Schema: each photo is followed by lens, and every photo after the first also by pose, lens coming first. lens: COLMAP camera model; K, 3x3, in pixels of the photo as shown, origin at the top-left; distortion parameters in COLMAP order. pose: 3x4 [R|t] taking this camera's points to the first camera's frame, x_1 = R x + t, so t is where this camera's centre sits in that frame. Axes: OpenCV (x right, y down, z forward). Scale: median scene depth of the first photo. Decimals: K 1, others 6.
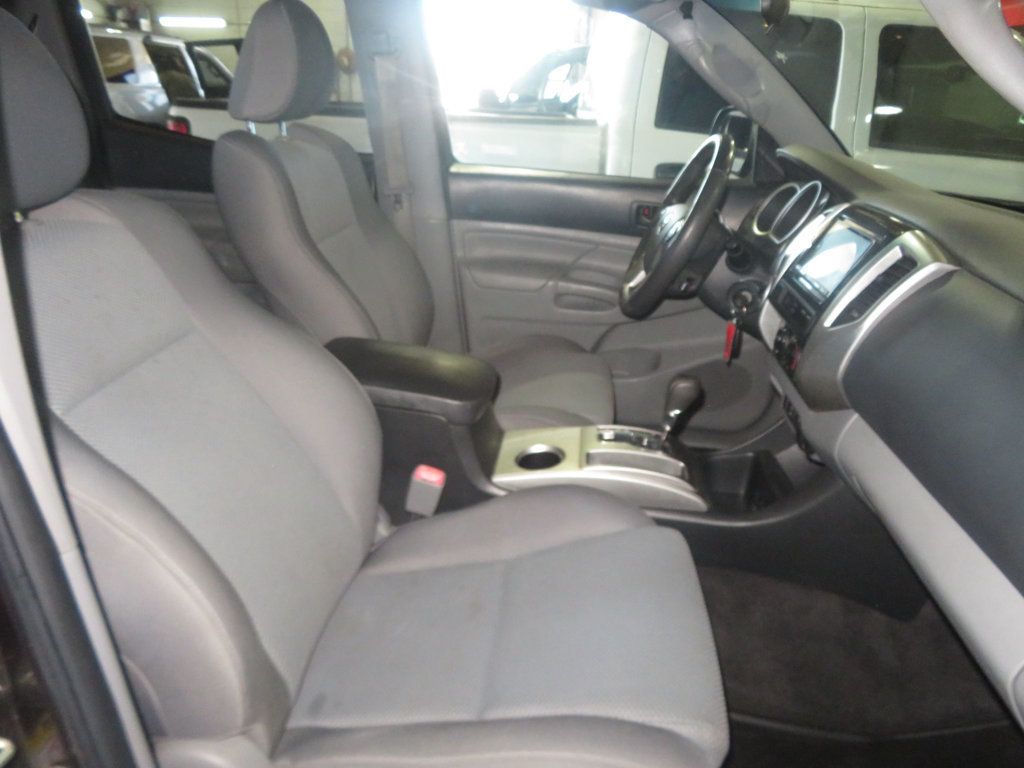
lens RADIAL K [[742.2, 0, 508.1], [0, 742.2, 382.0], [0, 0, 1]] dist [-0.014000, 0.015063]
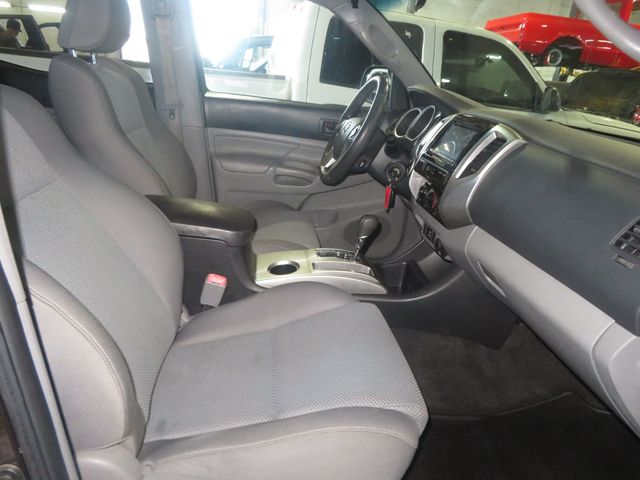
lens RADIAL K [[463.9, 0, 318.2], [0, 463.9, 240.6], [0, 0, 1]] dist [-0.014000, 0.015063]
pose [[0.974888, -0.025877, 0.221189, -0.103852], [0.030425, 0.999389, -0.017176, 0.062953], [-0.220609, 0.023474, 0.975080, 0.010846]]
